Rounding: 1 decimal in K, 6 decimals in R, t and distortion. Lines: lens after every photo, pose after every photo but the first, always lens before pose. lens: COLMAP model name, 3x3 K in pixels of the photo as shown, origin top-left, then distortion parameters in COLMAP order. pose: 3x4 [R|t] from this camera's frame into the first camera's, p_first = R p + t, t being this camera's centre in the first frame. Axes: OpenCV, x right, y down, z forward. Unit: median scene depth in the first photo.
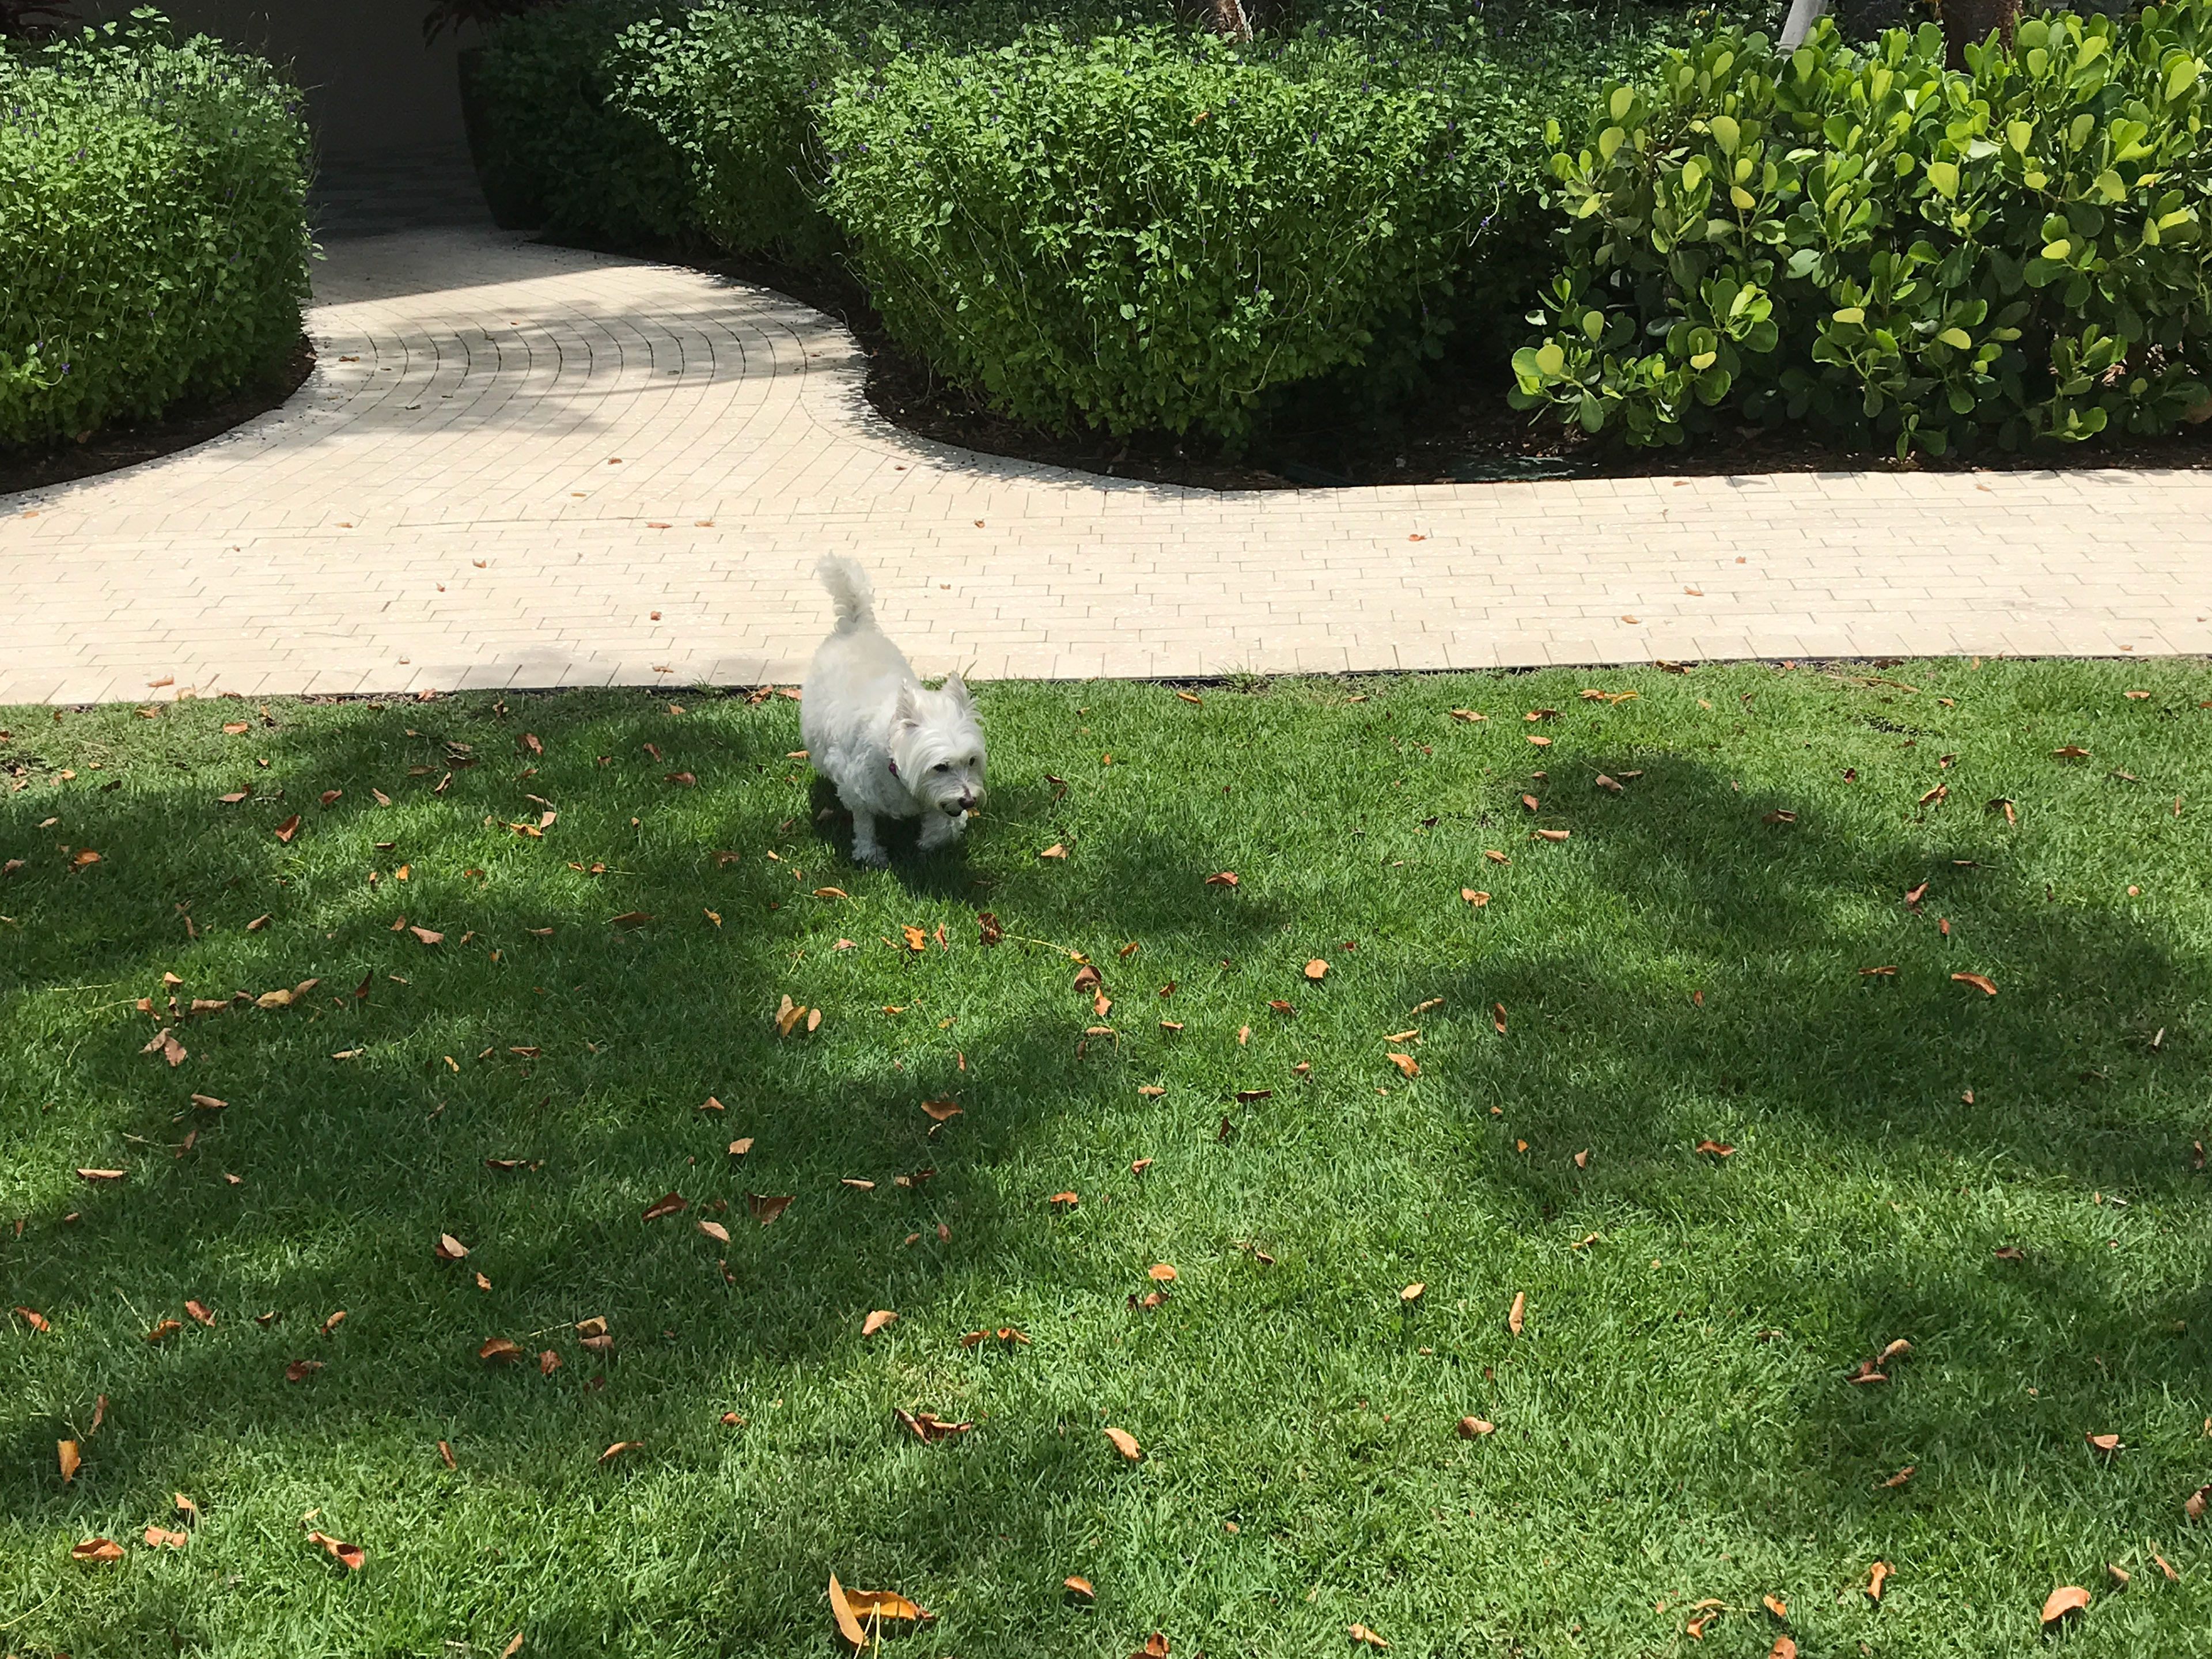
lens RADIAL K [[2855.0, 0, 1105.4], [0, 2855.0, 859.6], [0, 0, 1]] dist [0.207037, -0.875835]
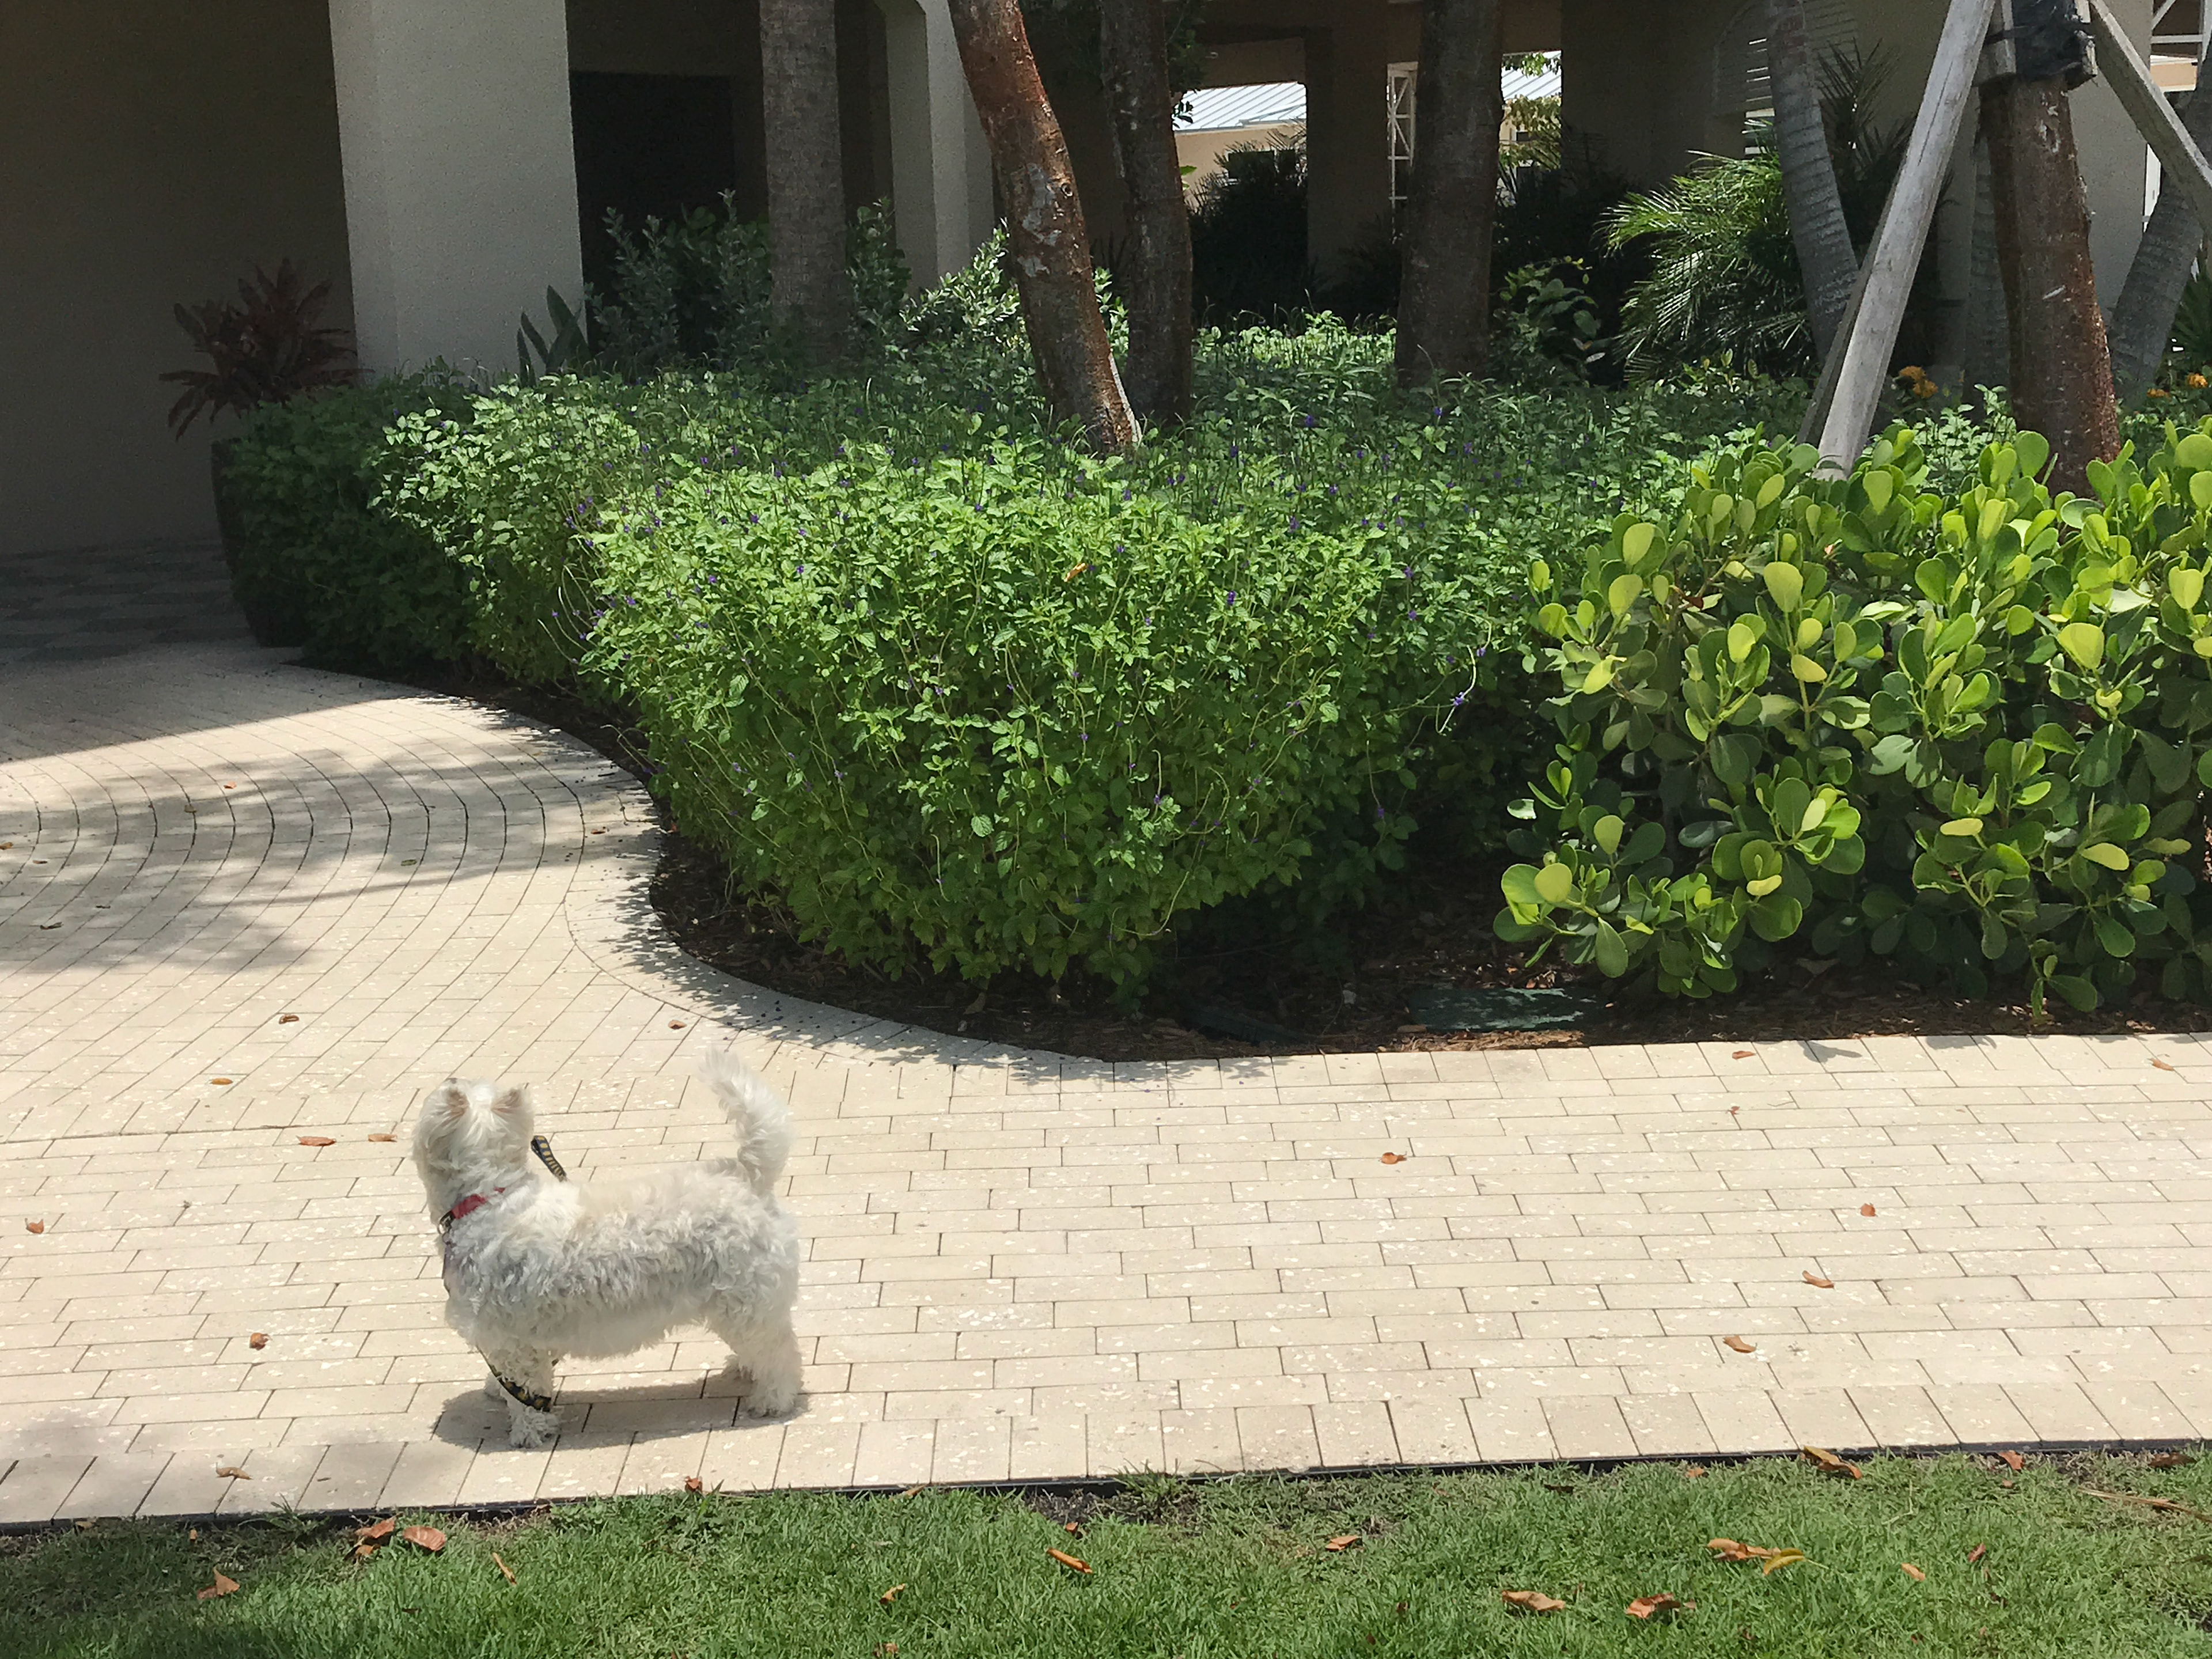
lens RADIAL K [[2855.0, 0, 1105.4], [0, 2855.0, 859.6], [0, 0, 1]] dist [0.207037, -0.875835]
pose [[0.999239, -0.012238, 0.037024, 0.012068], [0.016353, 0.993463, -0.112981, -0.098693], [-0.035399, 0.113501, 0.992907, 0.273770]]
